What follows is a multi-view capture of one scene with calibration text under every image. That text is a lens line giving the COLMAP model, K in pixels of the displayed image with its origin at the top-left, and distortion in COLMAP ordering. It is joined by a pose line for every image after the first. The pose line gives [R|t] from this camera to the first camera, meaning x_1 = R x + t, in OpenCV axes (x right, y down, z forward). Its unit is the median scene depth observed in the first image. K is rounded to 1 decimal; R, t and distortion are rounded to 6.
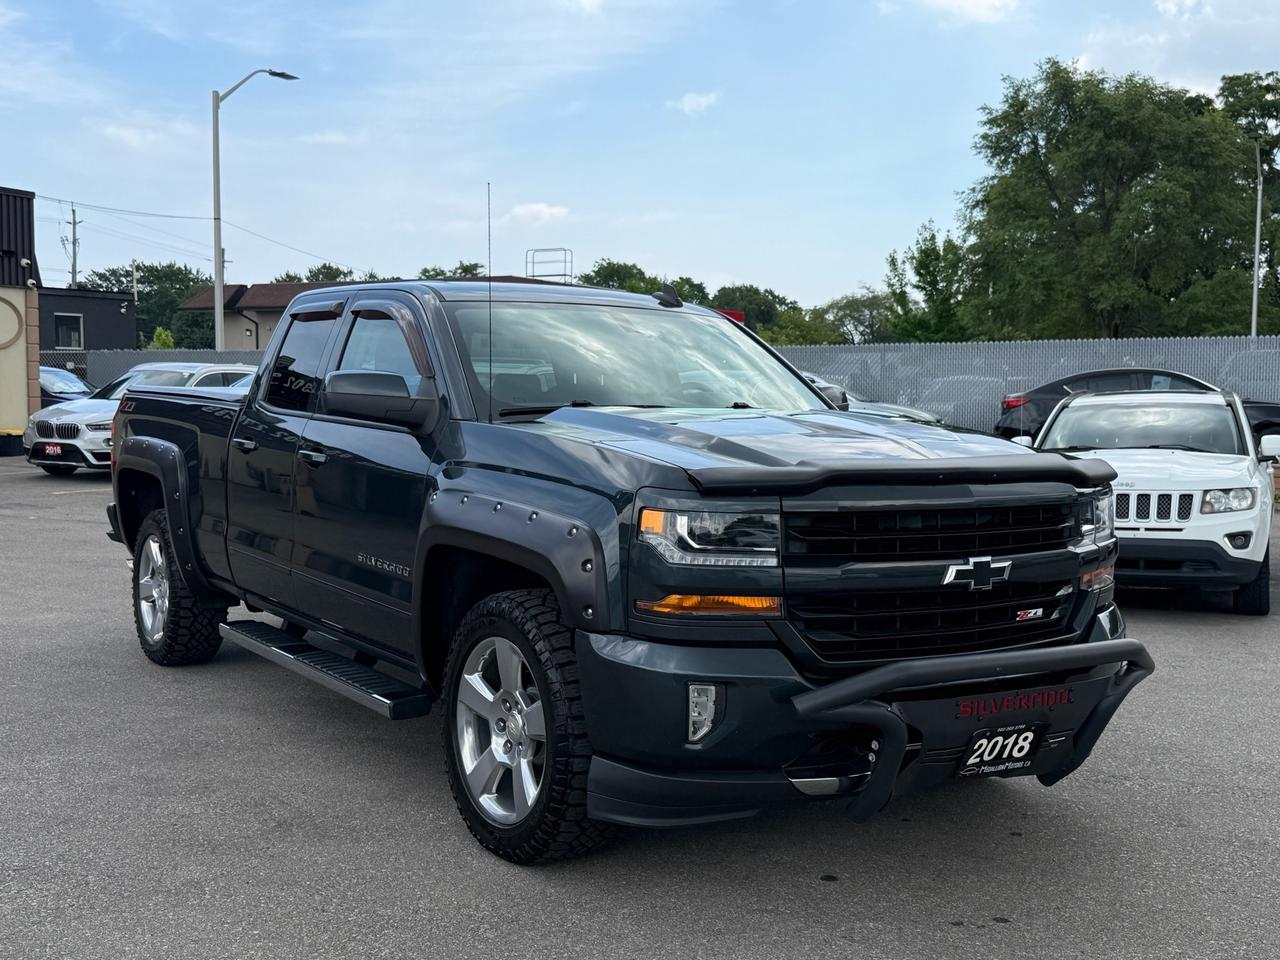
lens RADIAL K [[1365.6, 0, 640.0], [0, 1365.6, 480.0], [0, 0, 1]] dist [0.234955, -0.570693]
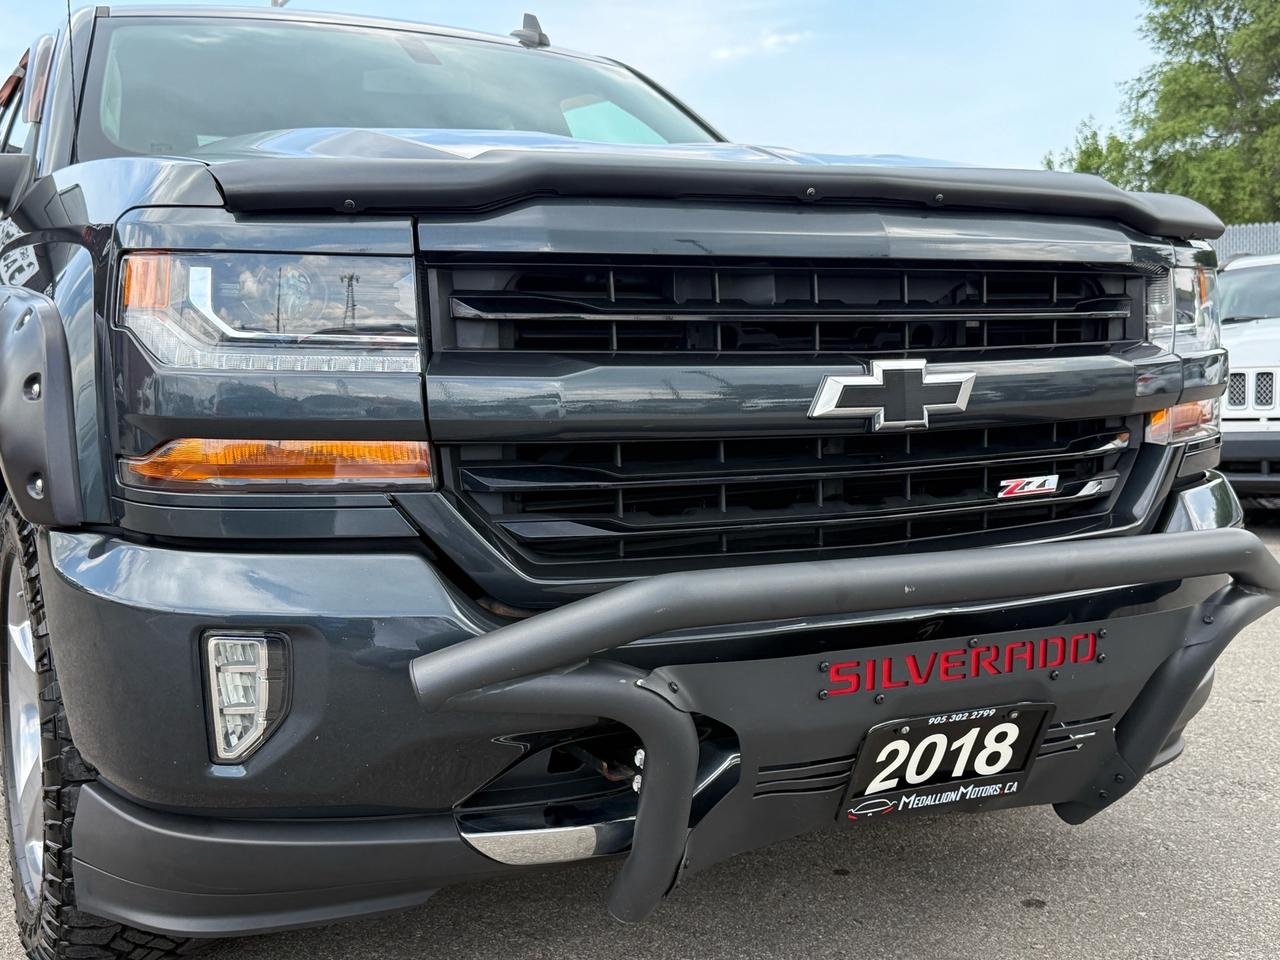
lens RADIAL K [[1419.8, 0, 642.1], [0, 1419.8, 482.7], [0, 0, 1]] dist [0.225739, -0.540397]
pose [[0.994328, -0.020600, -0.104348, 0.199829], [0.024502, 0.999042, 0.036257, 0.074605], [0.103501, -0.038608, 0.993880, 0.478784]]
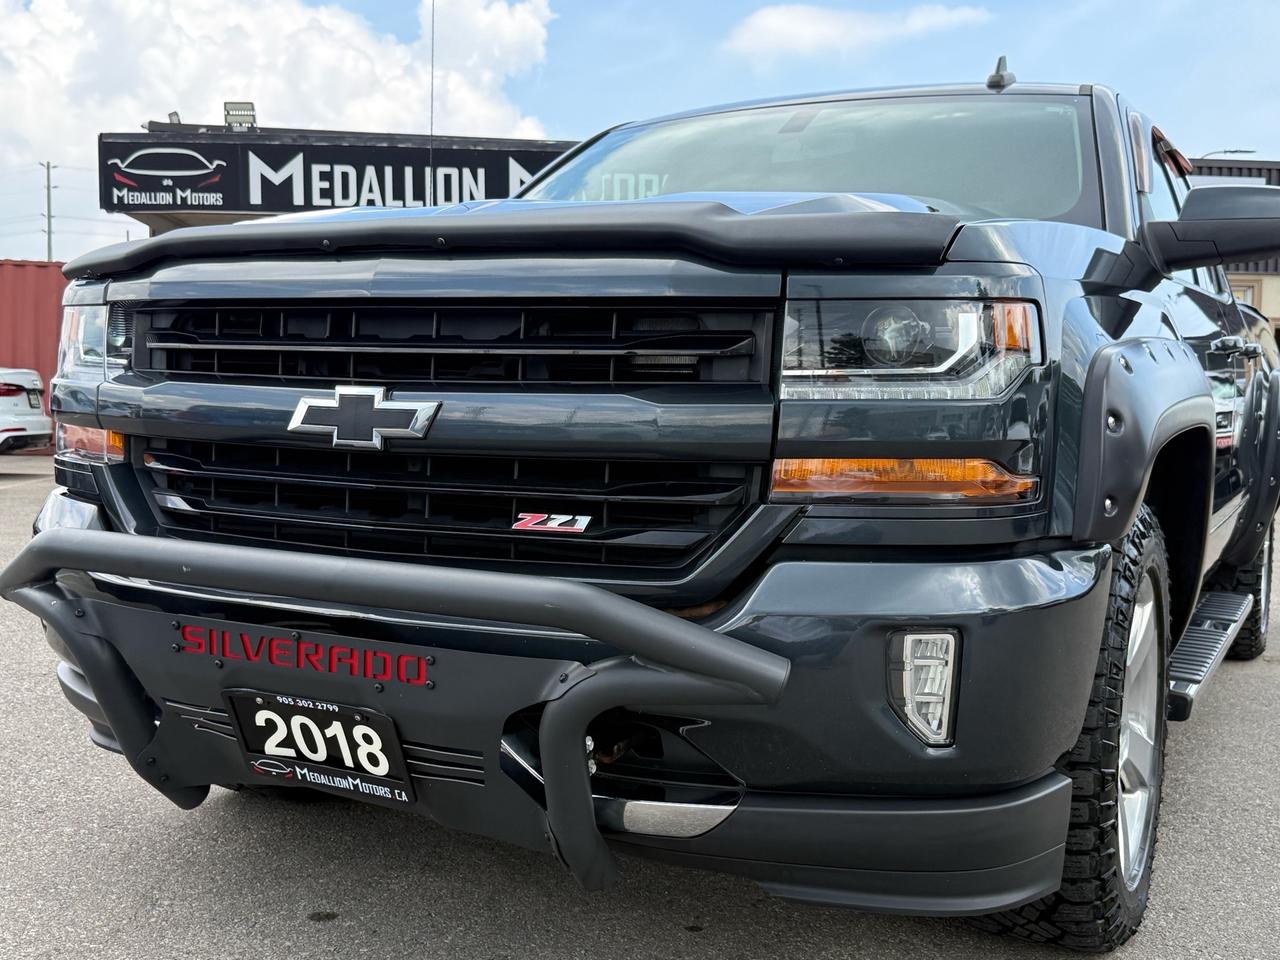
lens RADIAL K [[1419.8, 0, 642.1], [0, 1419.8, 482.7], [0, 0, 1]] dist [0.225739, -0.540397]
pose [[0.478942, 0.045991, -0.876641, 0.755581], [-0.068849, 0.997519, 0.014718, 0.073885], [0.875142, 0.053307, 0.480920, 0.796415]]
